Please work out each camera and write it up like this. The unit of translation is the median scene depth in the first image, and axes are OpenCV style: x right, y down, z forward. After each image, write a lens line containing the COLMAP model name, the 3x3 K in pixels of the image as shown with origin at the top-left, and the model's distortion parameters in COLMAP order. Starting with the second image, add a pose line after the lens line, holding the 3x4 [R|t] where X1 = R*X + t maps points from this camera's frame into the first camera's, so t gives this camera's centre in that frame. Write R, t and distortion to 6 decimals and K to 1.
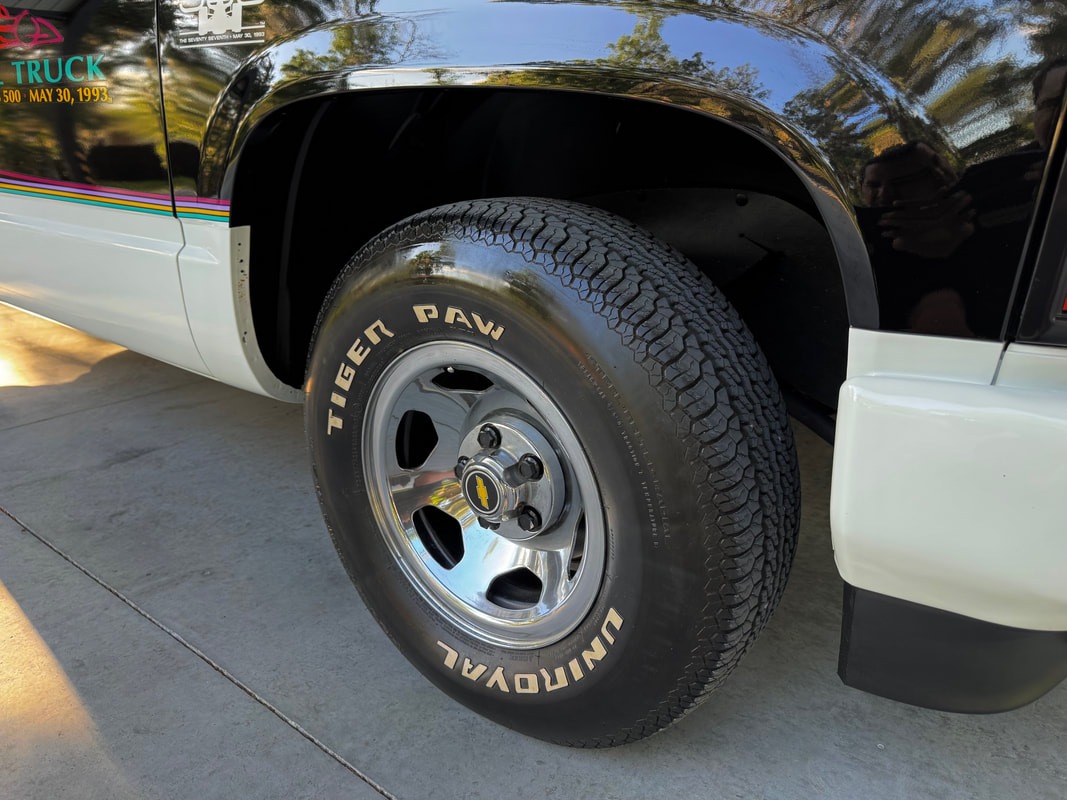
lens RADIAL K [[744.4, 0, 553.6], [0, 744.4, 387.4], [0, 0, 1]] dist [0.022764, -0.015936]
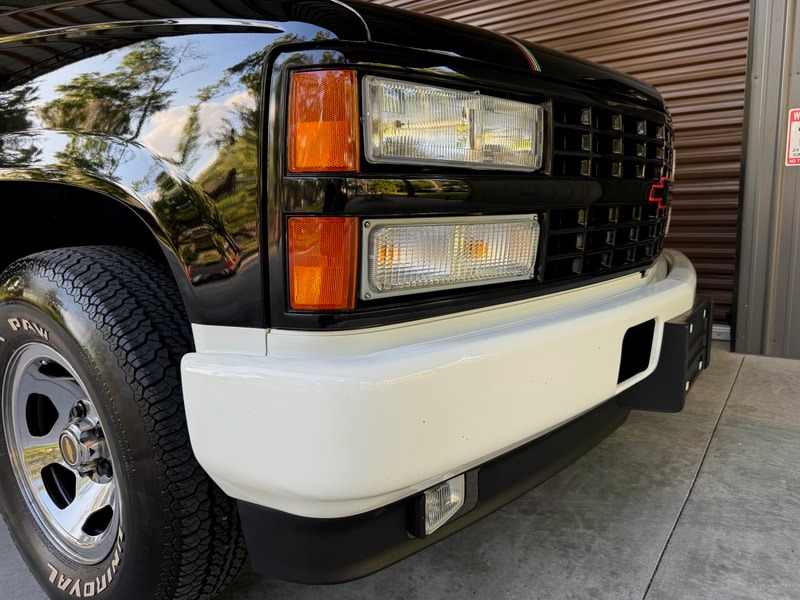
lens RADIAL K [[594.9, 0, 406.1], [0, 594.9, 300.8], [0, 0, 1]] dist [-0.027712, -0.001905]
pose [[0.998493, -0.032322, 0.044362, 0.507337], [0.038220, 0.989514, -0.139290, 0.042097], [-0.039395, 0.140776, 0.989257, -0.164547]]
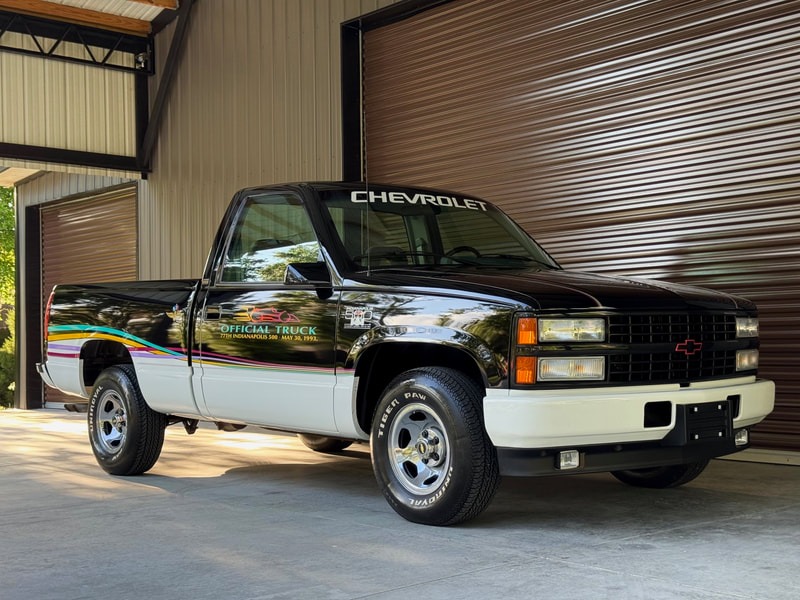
lens RADIAL K [[1119.6, 0, 396.1], [0, 1119.6, 303.8], [0, 0, 1]] dist [0.117301, 0.000000]
pose [[0.976591, -0.026344, -0.213487, 0.931816], [-0.044181, 0.946747, -0.318934, 1.190714], [0.210520, 0.320900, 0.923420, -4.125349]]
